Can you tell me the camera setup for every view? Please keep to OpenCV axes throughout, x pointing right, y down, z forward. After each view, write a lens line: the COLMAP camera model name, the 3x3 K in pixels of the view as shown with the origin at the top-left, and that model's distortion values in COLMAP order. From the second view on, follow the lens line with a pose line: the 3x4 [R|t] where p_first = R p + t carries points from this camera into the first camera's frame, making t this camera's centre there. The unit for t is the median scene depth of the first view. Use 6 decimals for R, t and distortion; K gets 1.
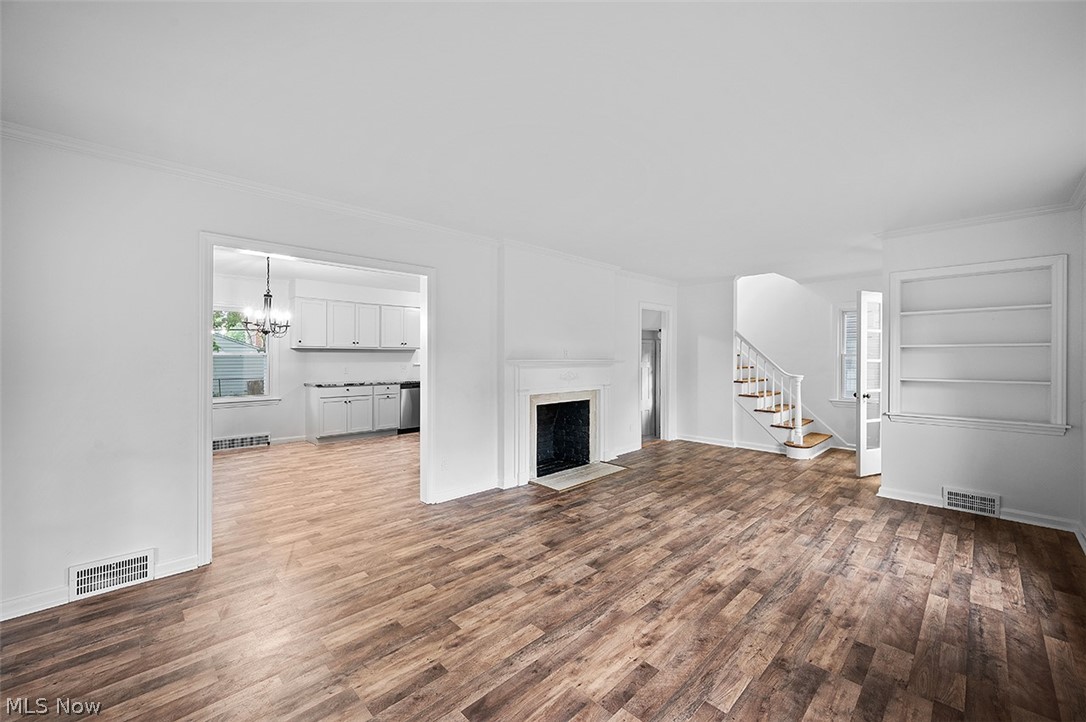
lens RADIAL K [[431.8, 0, 543.0], [0, 431.8, 361.0], [0, 0, 1]] dist [0.004597, 0.000270]
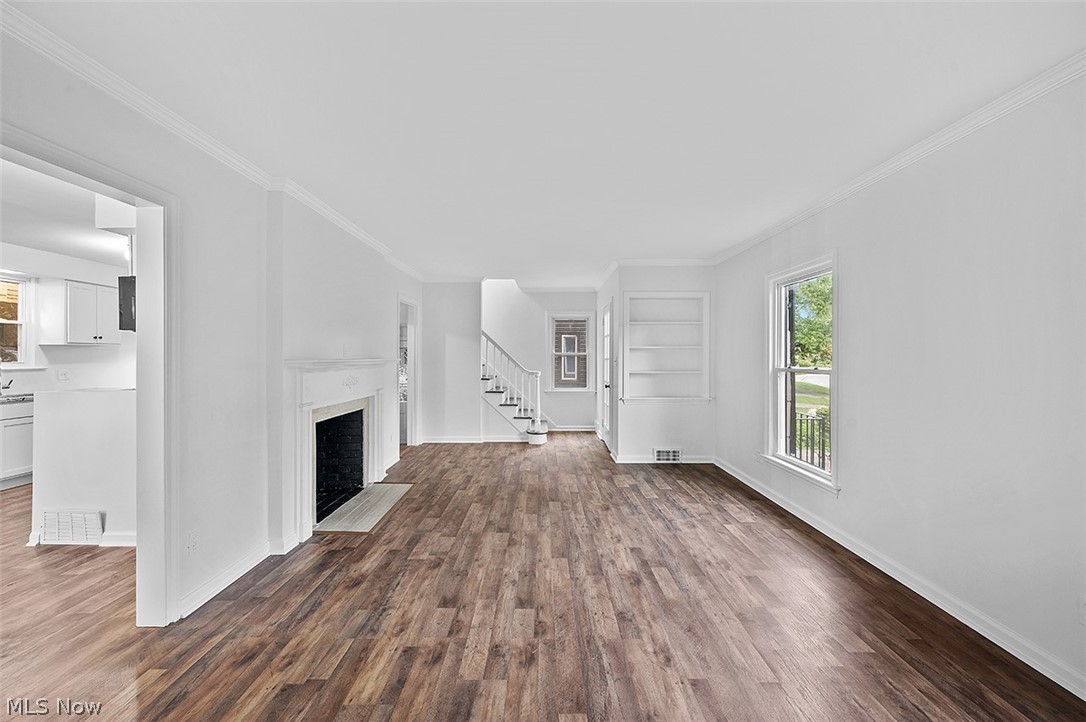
lens RADIAL K [[431.8, 0, 543.0], [0, 431.8, 361.0], [0, 0, 1]] dist [0.004597, 0.000270]
pose [[0.700129, -0.010583, 0.713938, -0.356804], [0.007760, 0.999944, 0.007212, -0.004375], [-0.713974, 0.000491, 0.700172, 0.308324]]
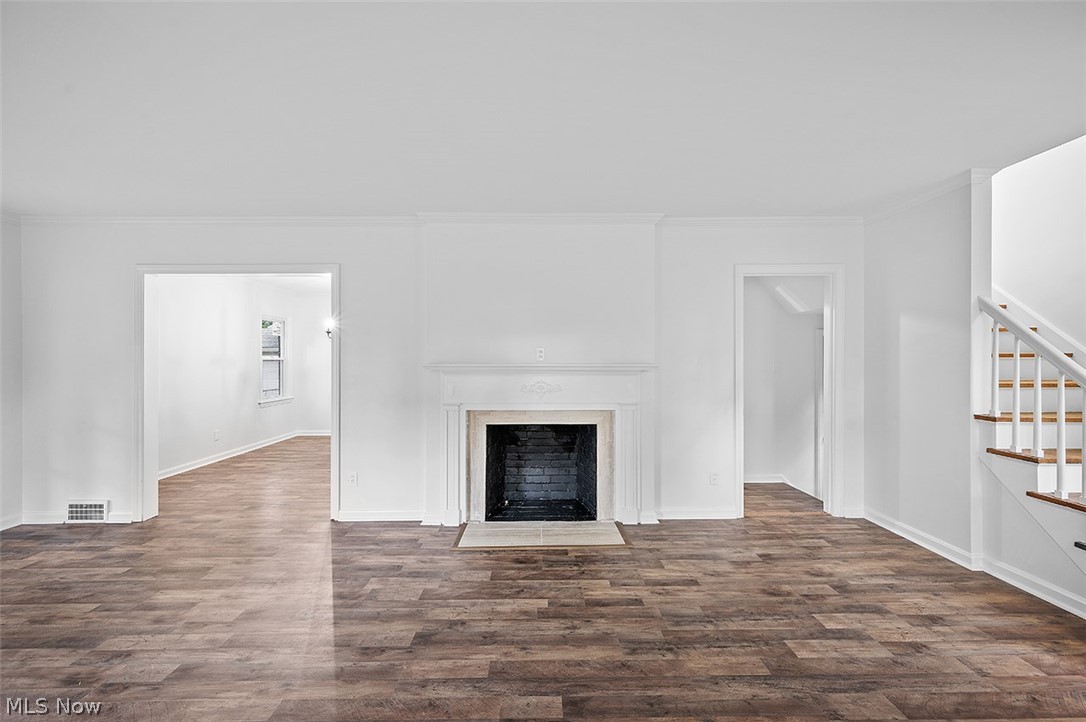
lens RADIAL K [[431.9, 0, 543.0], [0, 431.9, 361.0], [0, 0, 1]] dist [0.000930, -0.000056]
pose [[0.722786, 0.001505, -0.691071, 0.786970], [-0.002917, 0.999995, -0.000874, -0.010661], [0.691066, 0.002648, 0.722787, 0.717086]]
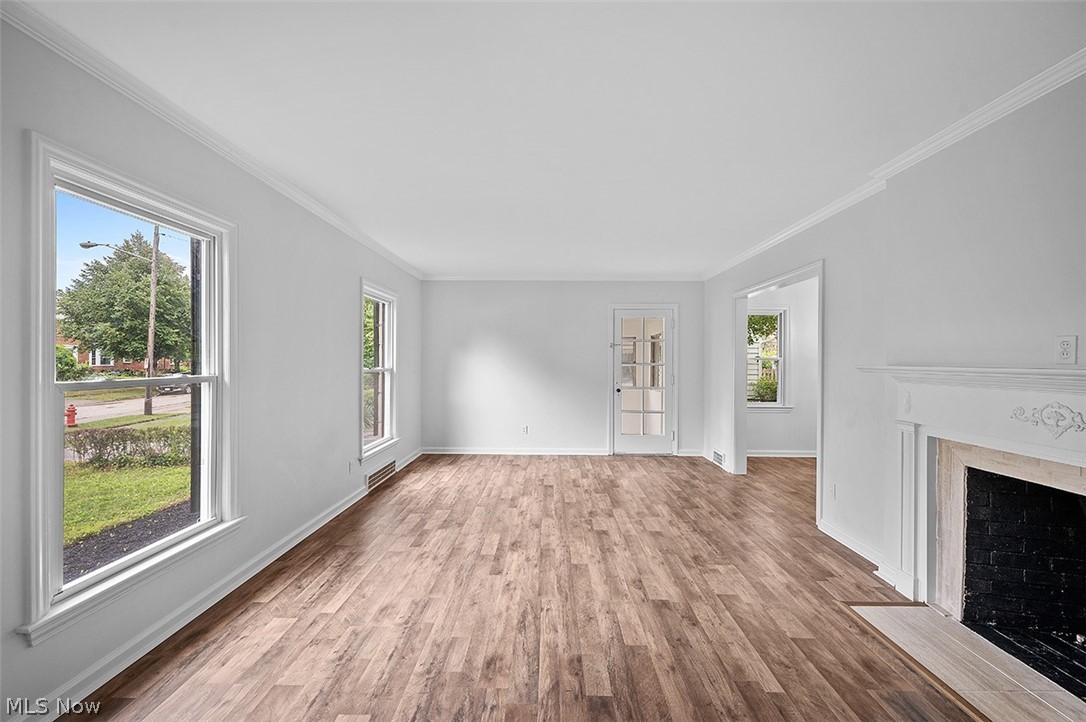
lens RADIAL K [[431.8, 0, 543.0], [0, 431.8, 361.0], [0, 0, 1]] dist [0.004597, 0.000270]
pose [[-0.712113, -0.005225, -0.702045, 0.862788], [-0.014202, 0.999875, 0.006964, -0.008591], [0.701921, 0.014929, -0.712098, 1.380136]]
